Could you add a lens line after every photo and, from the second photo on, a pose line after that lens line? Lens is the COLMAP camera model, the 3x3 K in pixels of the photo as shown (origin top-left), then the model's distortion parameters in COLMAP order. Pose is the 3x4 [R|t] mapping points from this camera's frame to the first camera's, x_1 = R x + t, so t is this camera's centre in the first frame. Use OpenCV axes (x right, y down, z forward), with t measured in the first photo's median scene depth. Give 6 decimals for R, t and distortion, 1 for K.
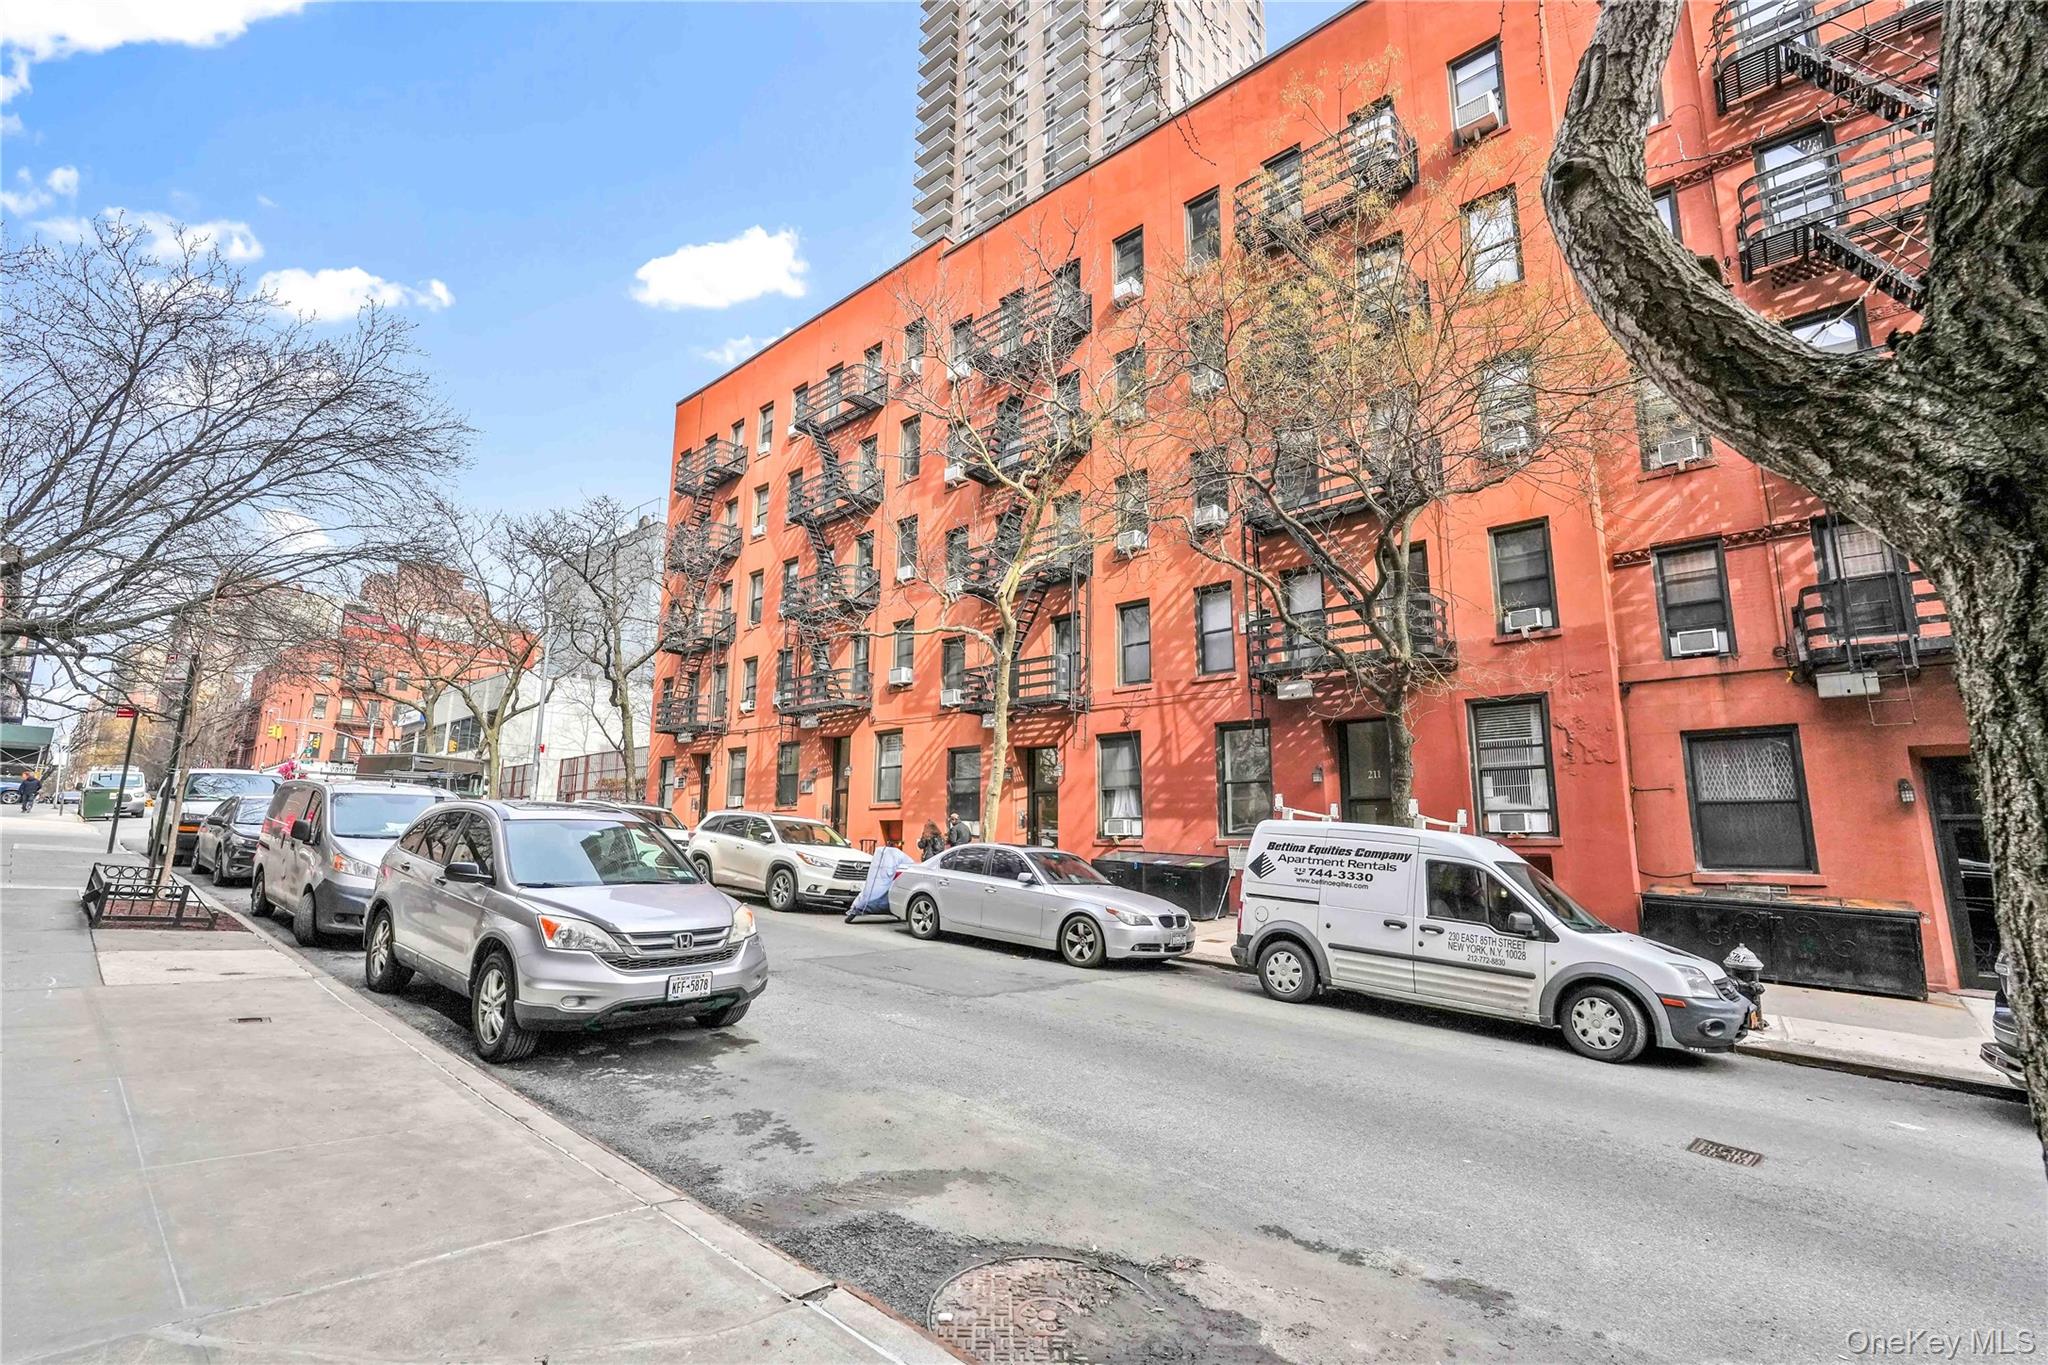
lens RADIAL K [[917.8, 0, 1024.0], [0, 917.8, 682.5], [0, 0, 1]] dist [-0.017582, 0.010572]
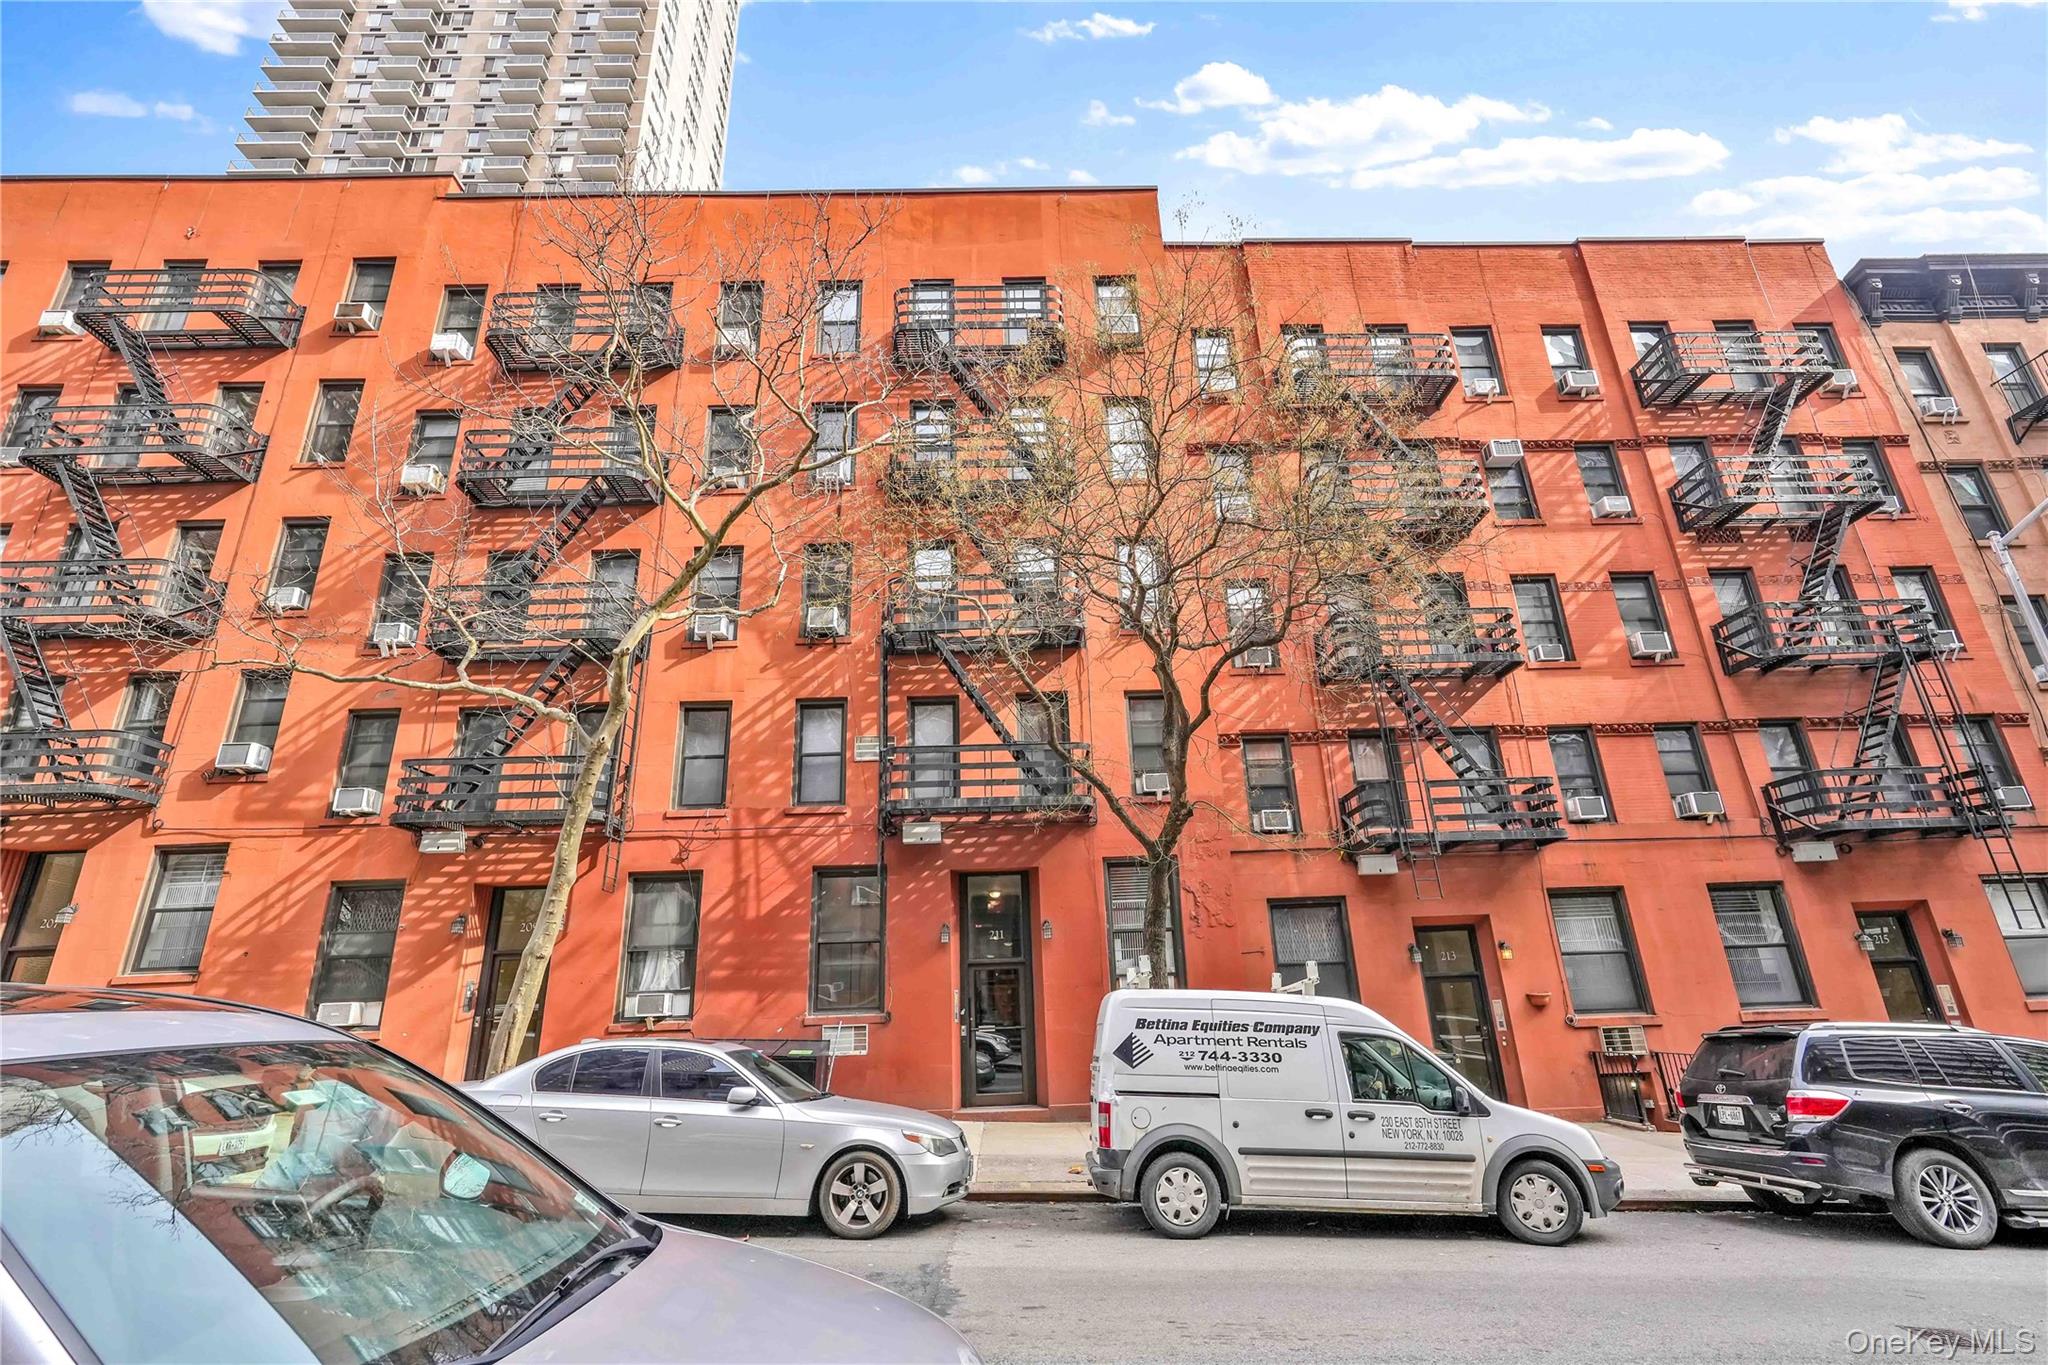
lens RADIAL K [[917.8, 0, 1024.0], [0, 917.8, 682.5], [0, 0, 1]] dist [-0.017582, 0.010572]
pose [[0.730779, 0.195601, 0.653989, -0.237159], [-0.080183, 0.976031, -0.202322, 0.037922], [-0.677888, 0.095413, 0.728947, 0.297319]]
